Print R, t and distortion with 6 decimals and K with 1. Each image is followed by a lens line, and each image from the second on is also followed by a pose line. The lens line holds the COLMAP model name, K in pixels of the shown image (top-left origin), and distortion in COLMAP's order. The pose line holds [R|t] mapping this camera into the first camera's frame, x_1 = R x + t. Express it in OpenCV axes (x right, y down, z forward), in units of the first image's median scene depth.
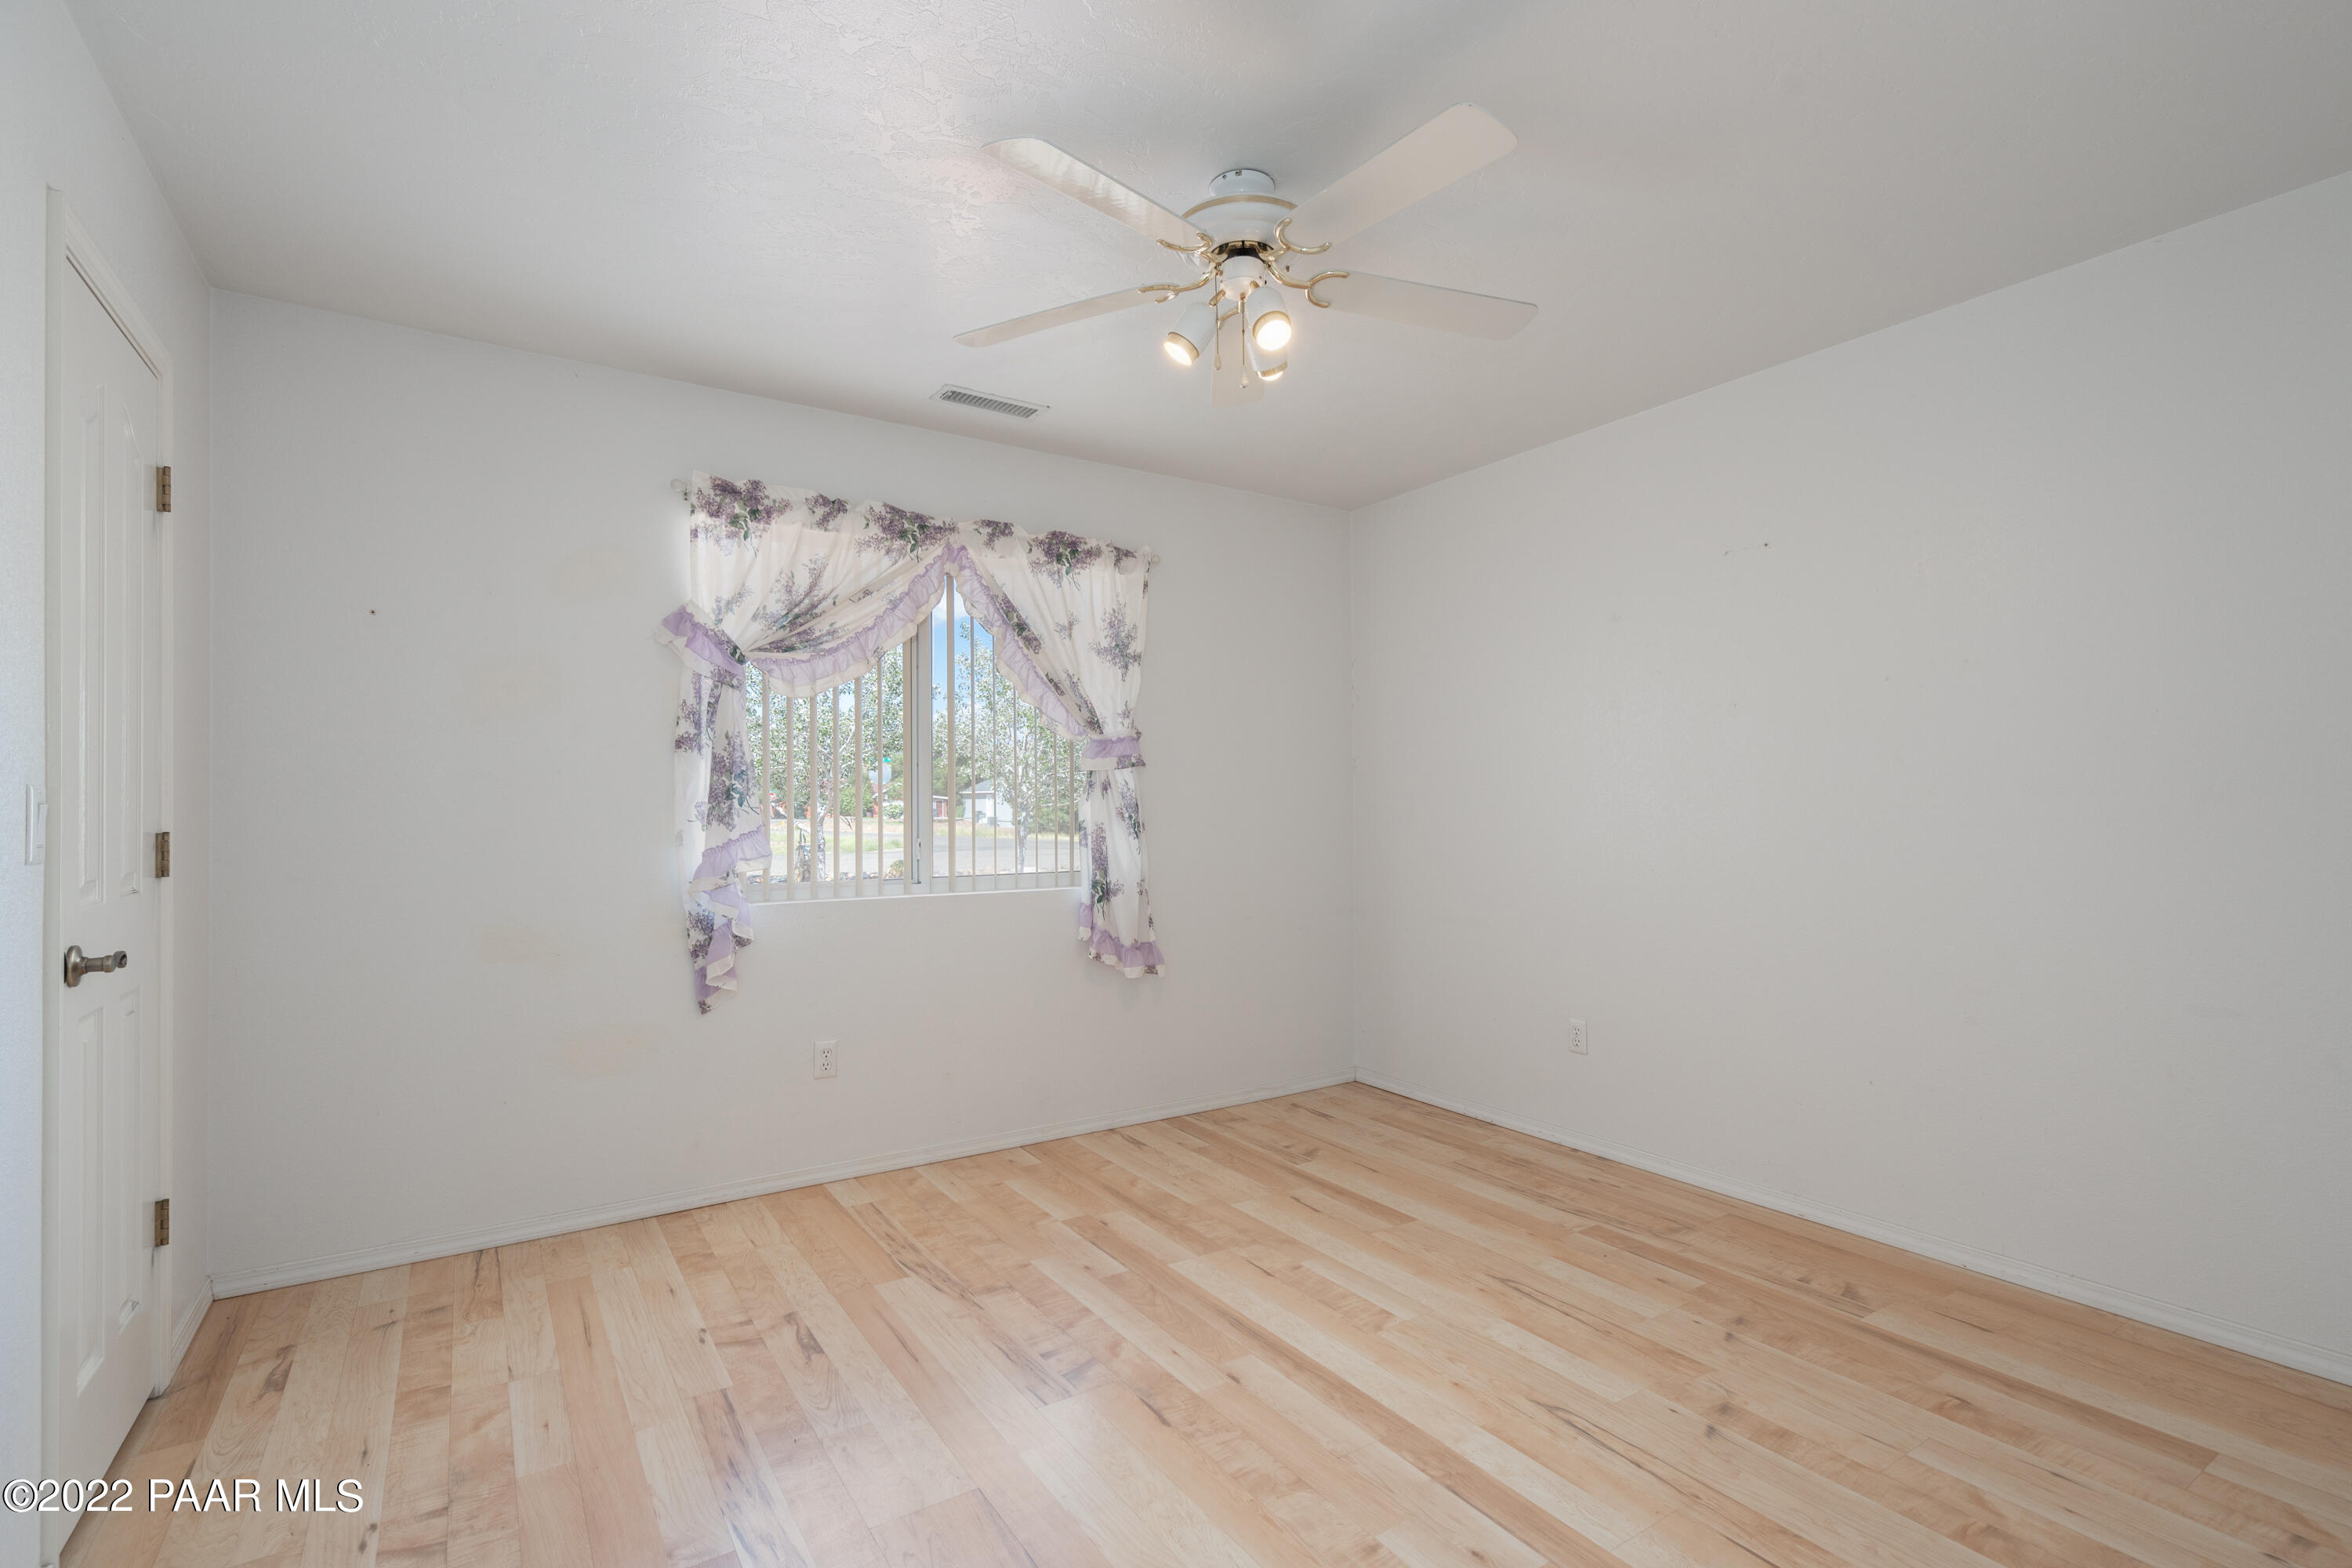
lens RADIAL K [[1068.3, 0, 1172.6], [0, 1068.3, 789.0], [0, 0, 1]] dist [-0.000787, 0.000072]
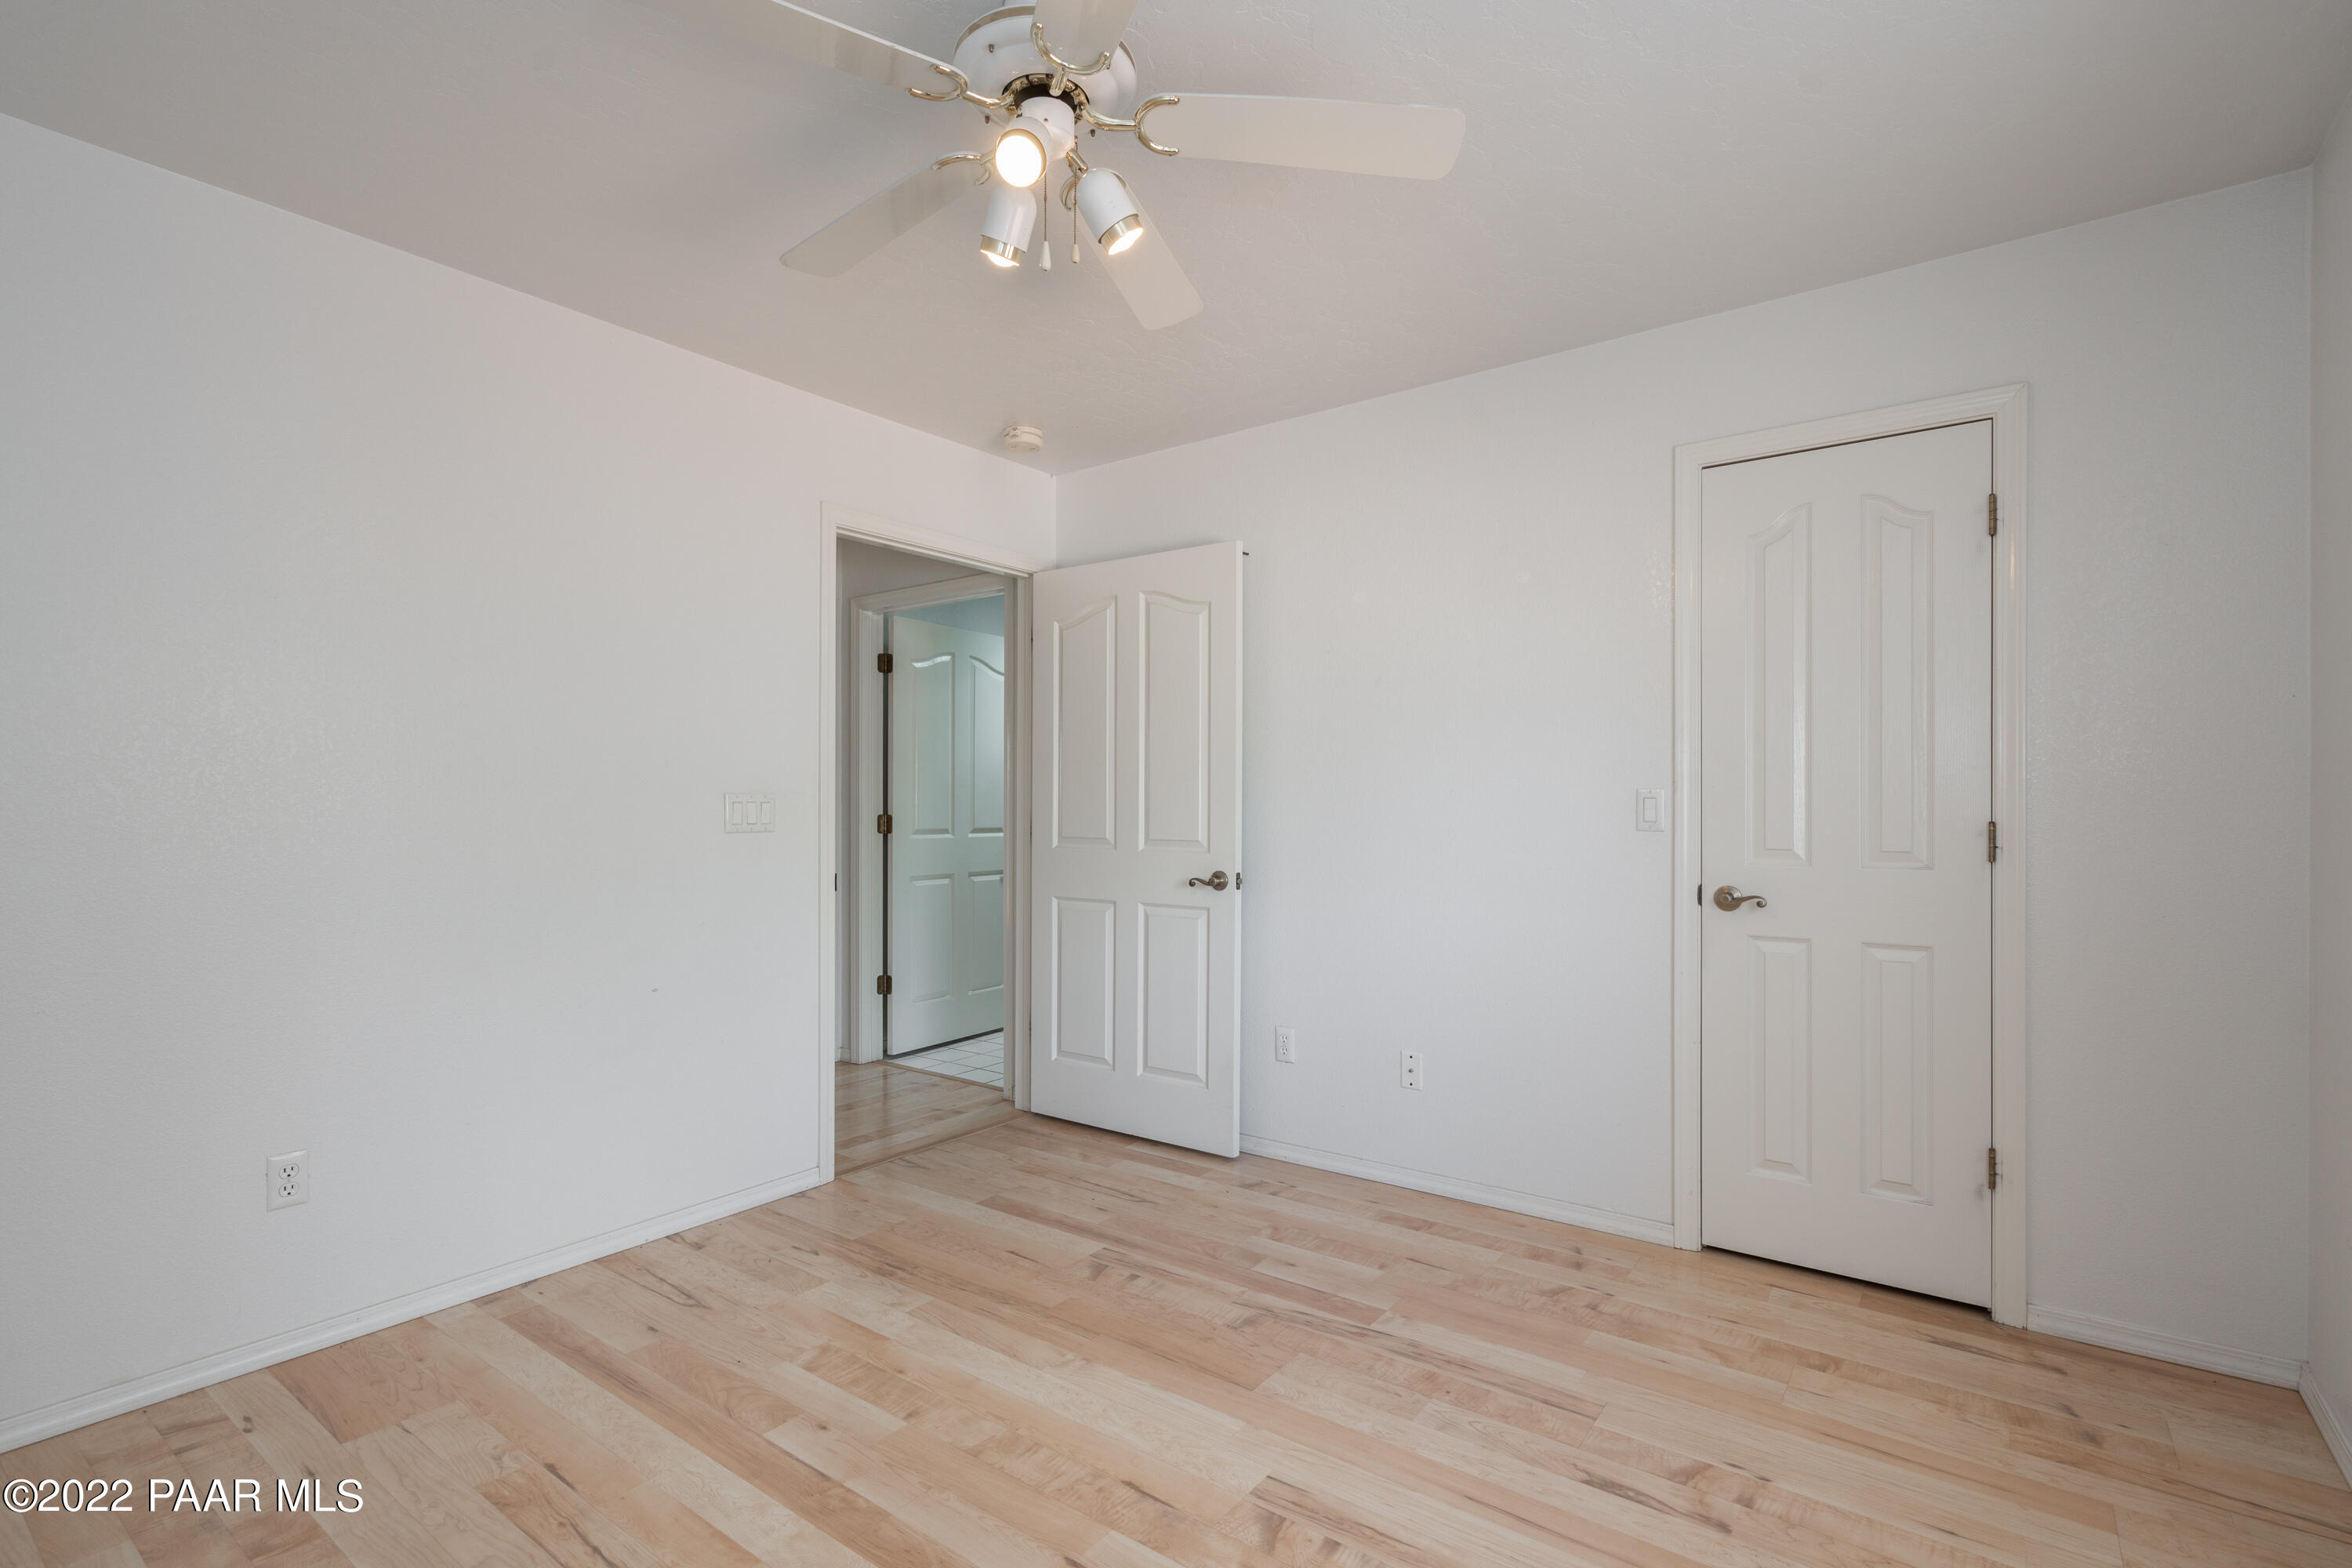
lens RADIAL K [[1068.3, 0, 1172.5], [0, 1068.3, 792.1], [0, 0, 1]] dist [-0.000787, 0.000072]
pose [[-0.938361, 0.003124, -0.345644, 0.273875], [0.010137, 0.999778, -0.018483, 0.022298], [0.345509, -0.020847, -0.938184, 1.898546]]
